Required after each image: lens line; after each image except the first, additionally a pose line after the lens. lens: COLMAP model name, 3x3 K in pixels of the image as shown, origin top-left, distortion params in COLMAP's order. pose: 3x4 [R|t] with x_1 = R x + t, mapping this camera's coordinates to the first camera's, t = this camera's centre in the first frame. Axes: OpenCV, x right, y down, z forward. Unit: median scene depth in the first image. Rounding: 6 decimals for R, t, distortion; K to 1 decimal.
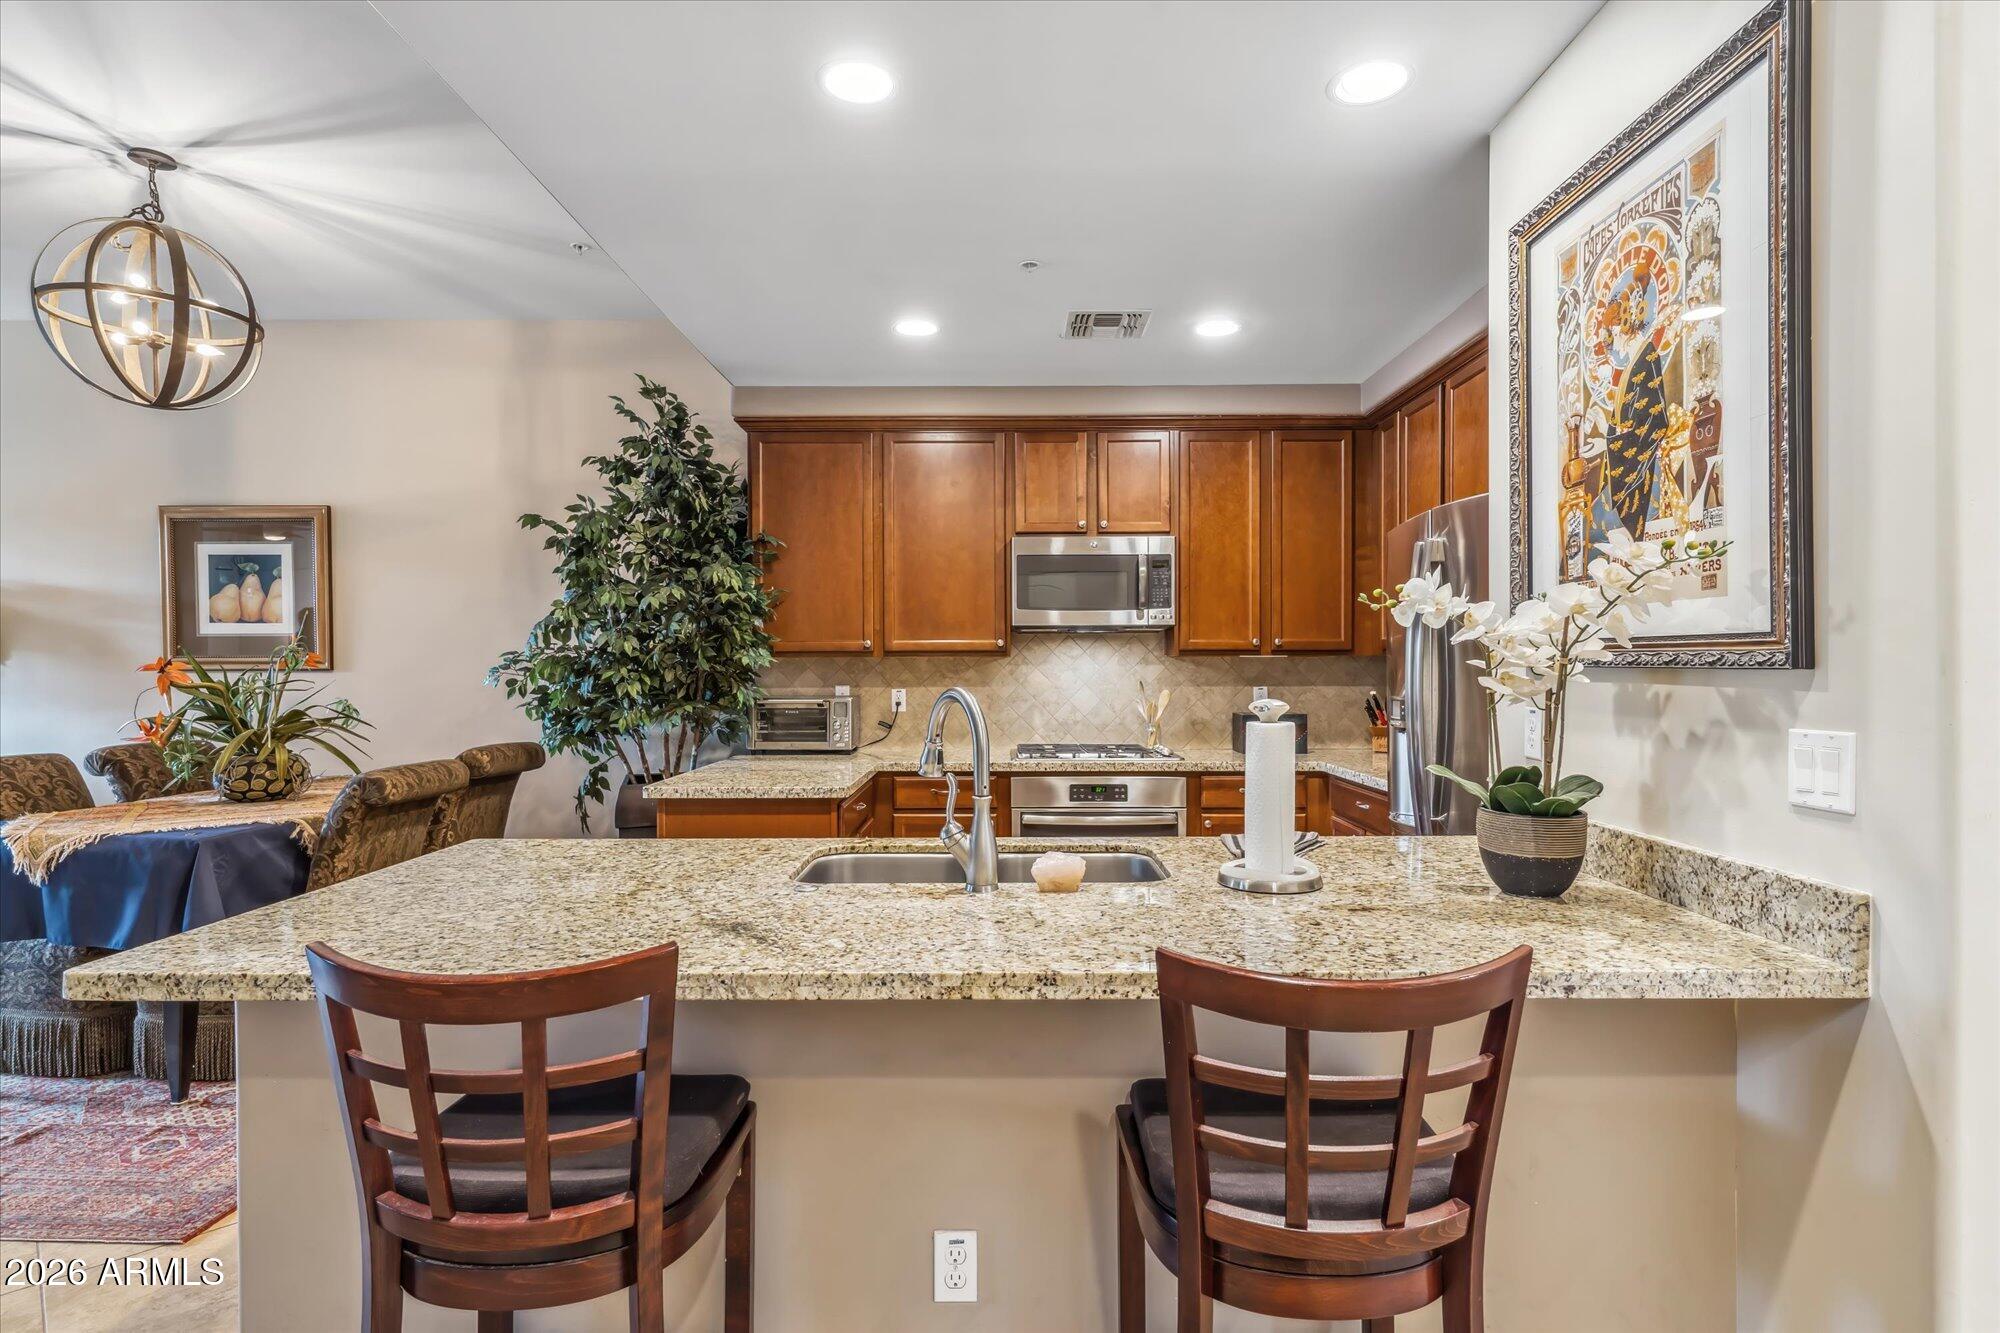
lens RADIAL K [[1012.6, 0, 997.5], [0, 1012.6, 675.5], [0, 0, 1]] dist [0.002495, 0.000408]
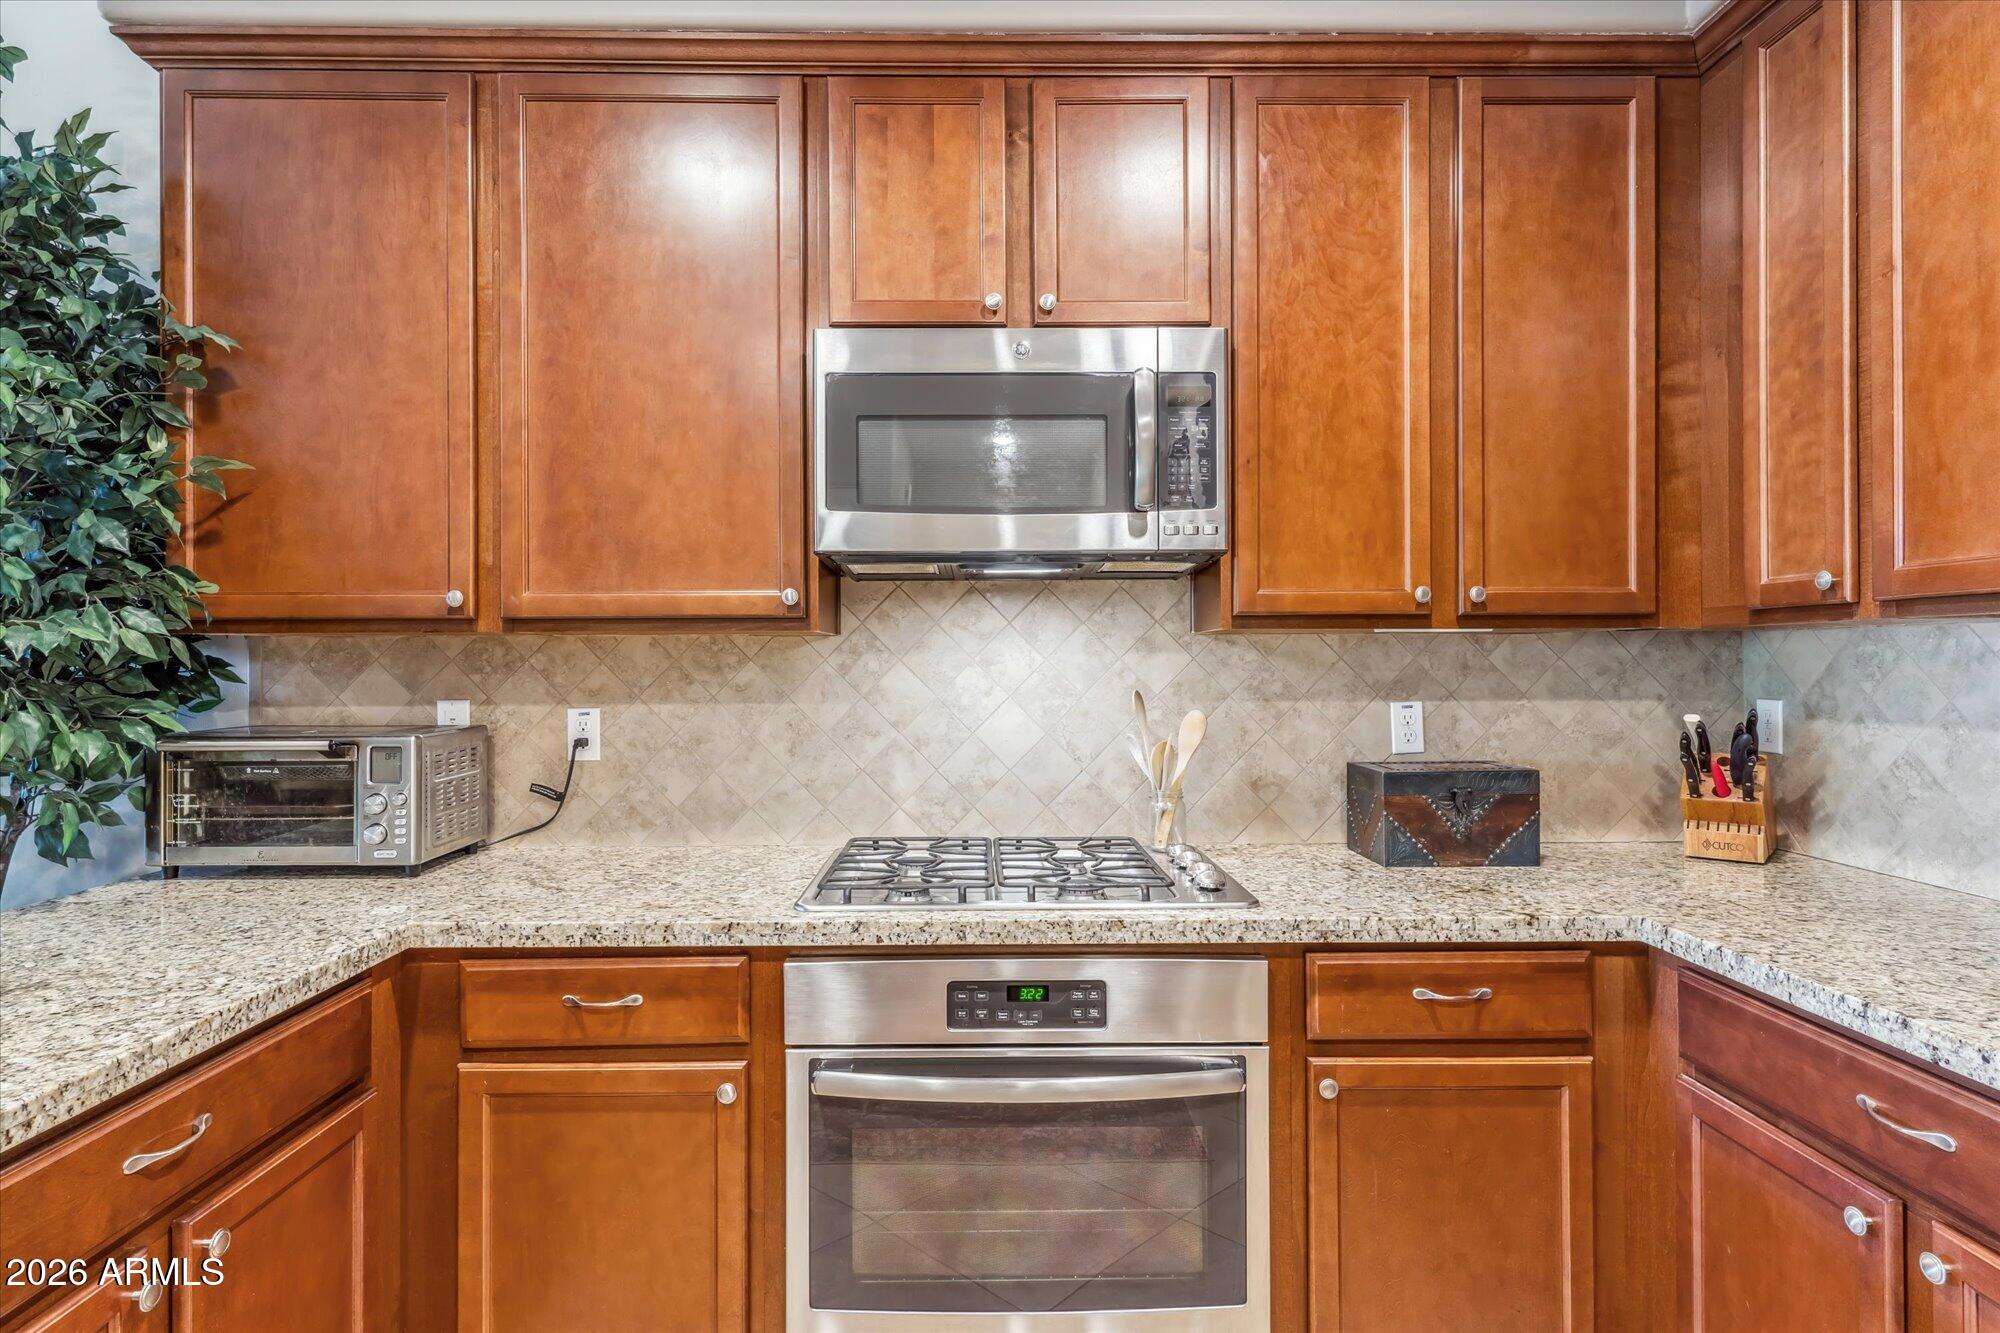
lens RADIAL K [[1043.7, 0, 996.1], [0, 1043.7, 658.2], [0, 0, 1]] dist [0.006574, 0.000721]
pose [[0.999772, -0.000839, 0.021320, 0.080657], [0.001121, 0.999912, -0.013232, -0.002432], [-0.021307, 0.013253, 0.999685, 0.624661]]
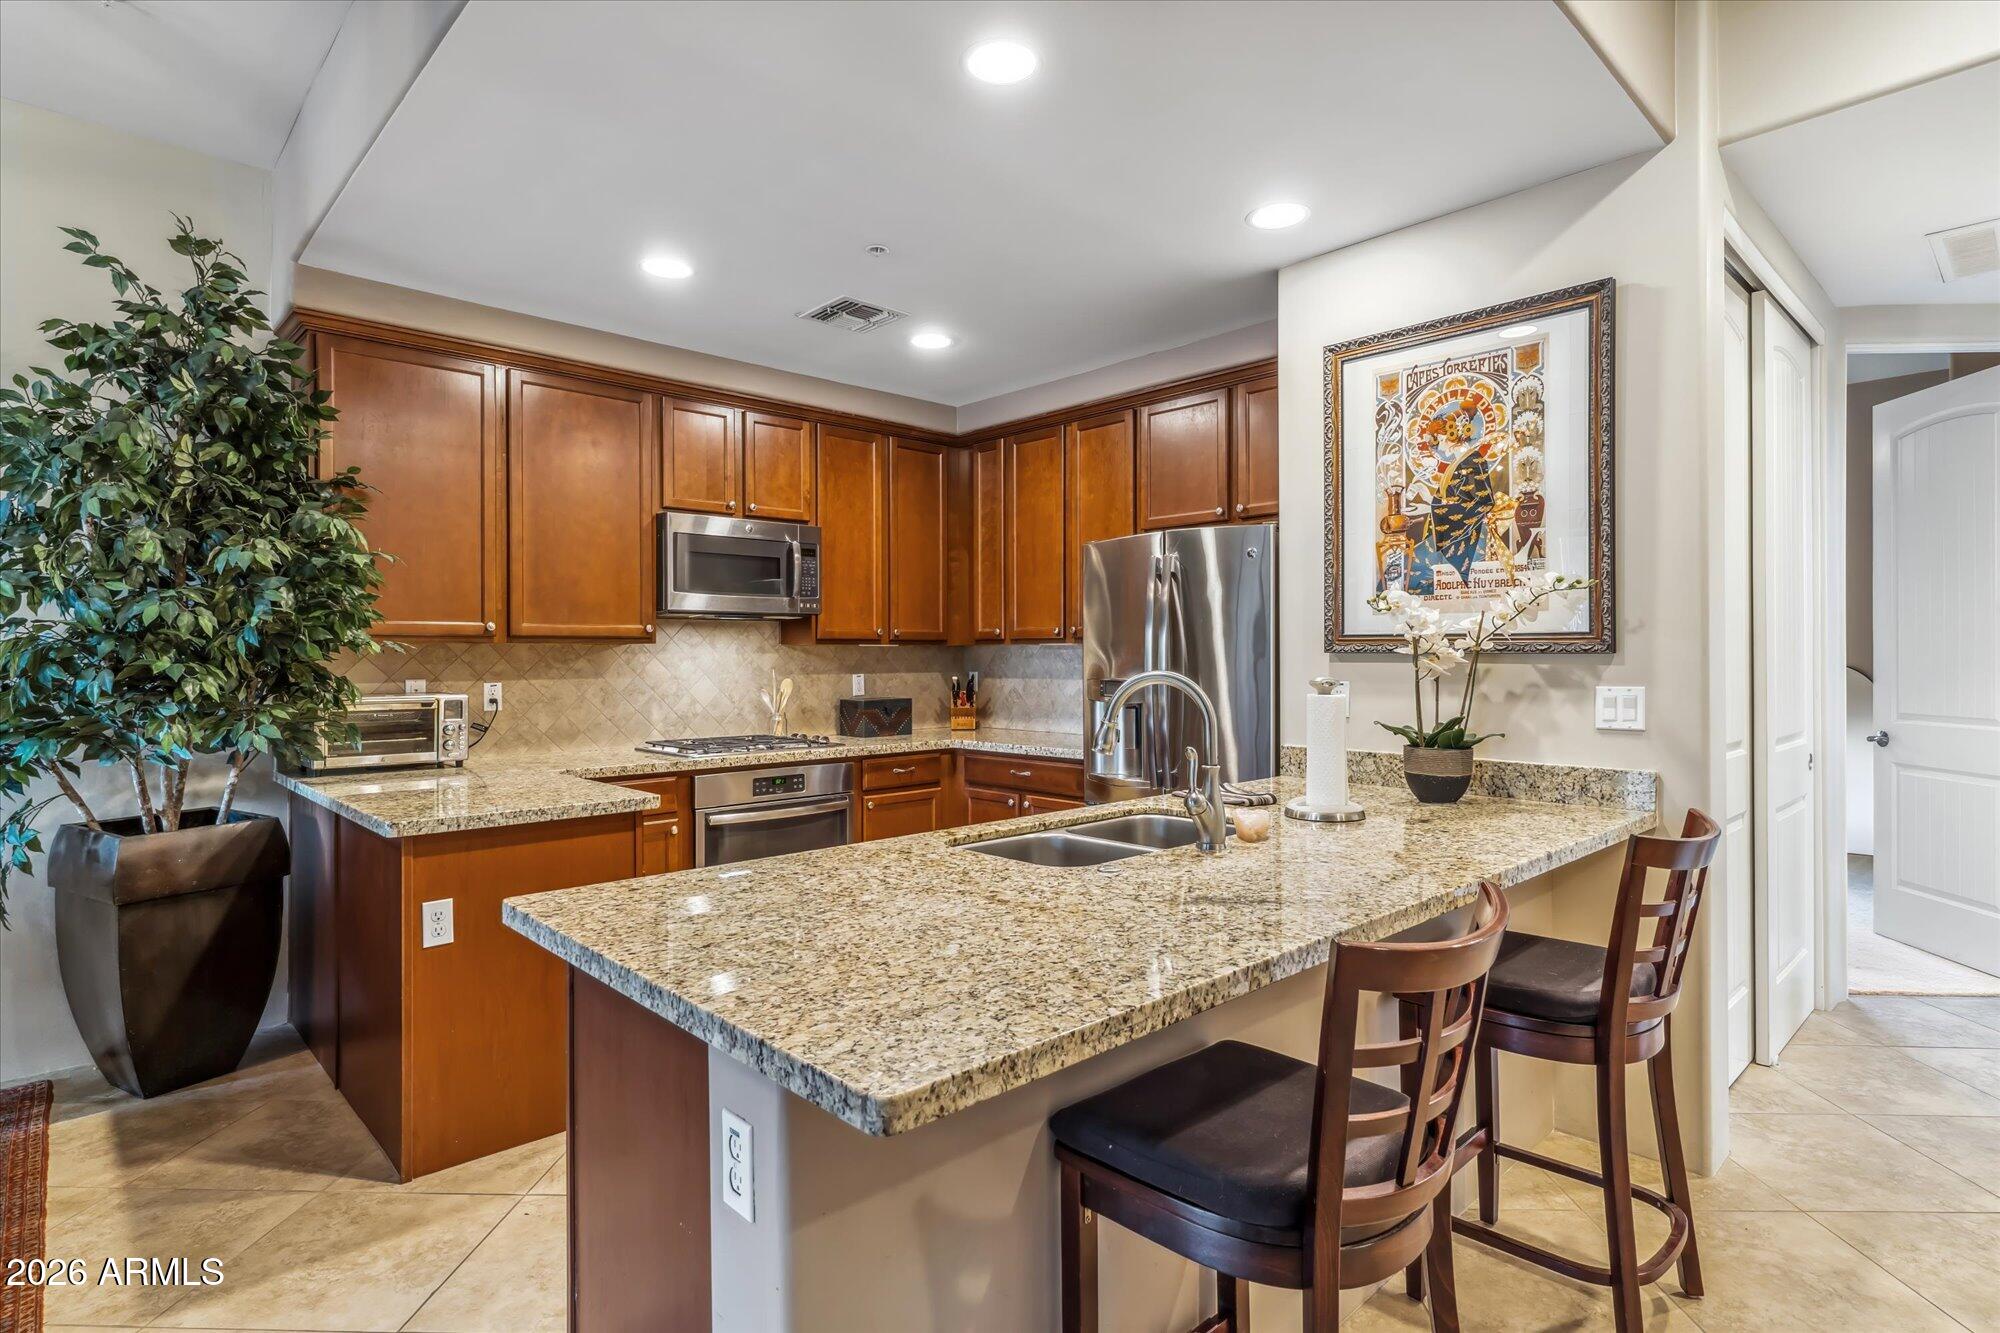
lens RADIAL K [[1023.5, 0, 995.1], [0, 1023.5, 658.1], [0, 0, 1]] dist [0.001568, 0.000133]
pose [[0.725567, -0.001984, 0.688149, -0.424394], [0.007738, 0.999956, -0.005277, 0.001201], [-0.688108, 0.009154, 0.725550, 0.143693]]
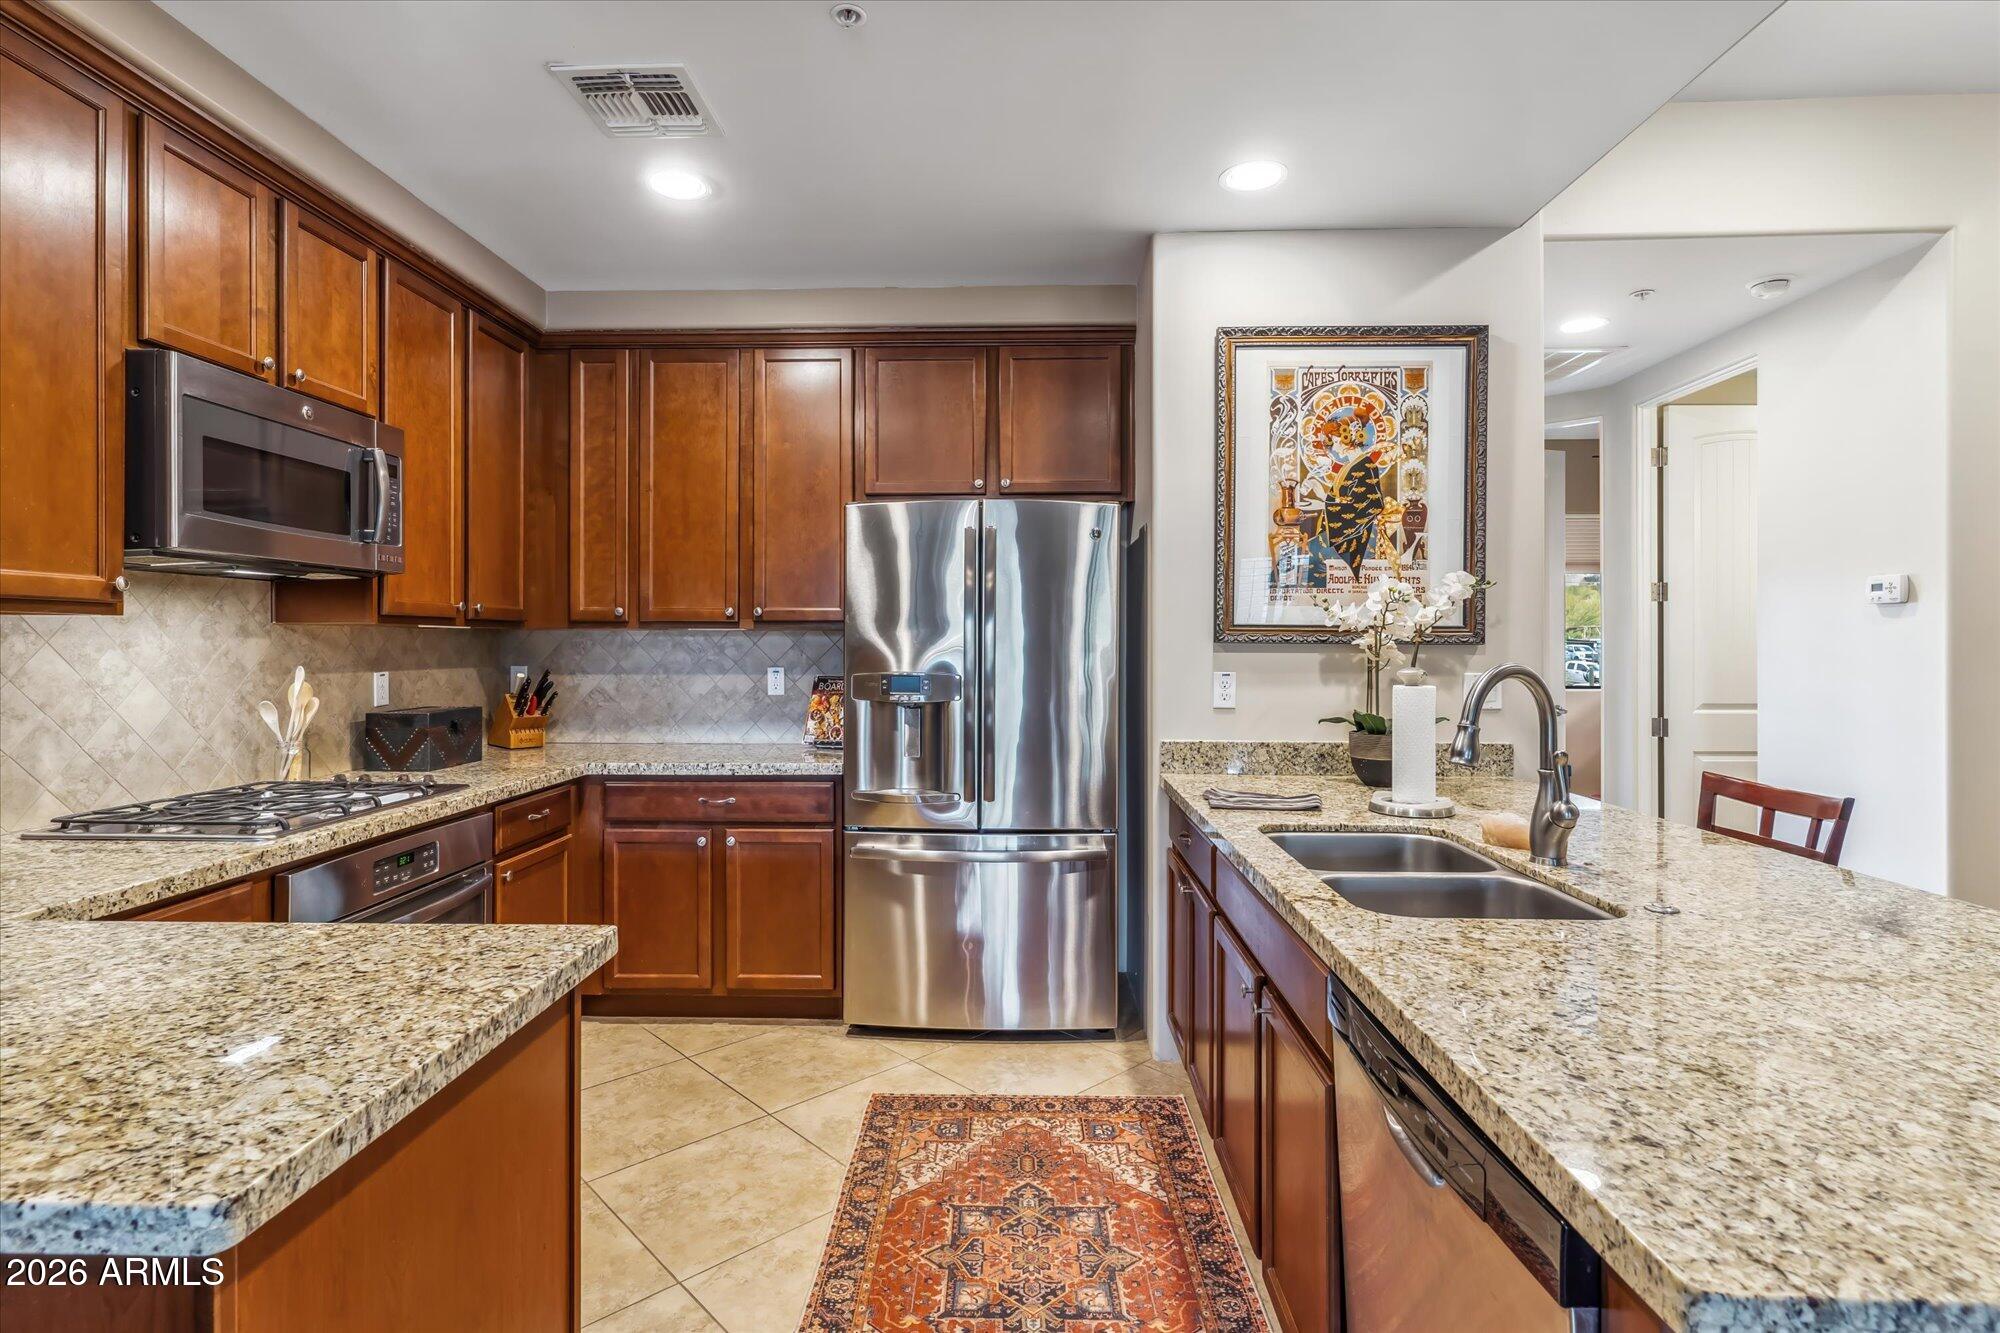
lens RADIAL K [[983.7, 0, 993.6], [0, 983.7, 646.5], [0, 0, 1]] dist [-0.000007, -0.000210]
pose [[0.023474, 0.000678, 0.999724, -0.435175], [0.007172, 0.999974, -0.000847, -0.002545], [-0.999699, 0.007190, 0.023469, 0.660473]]
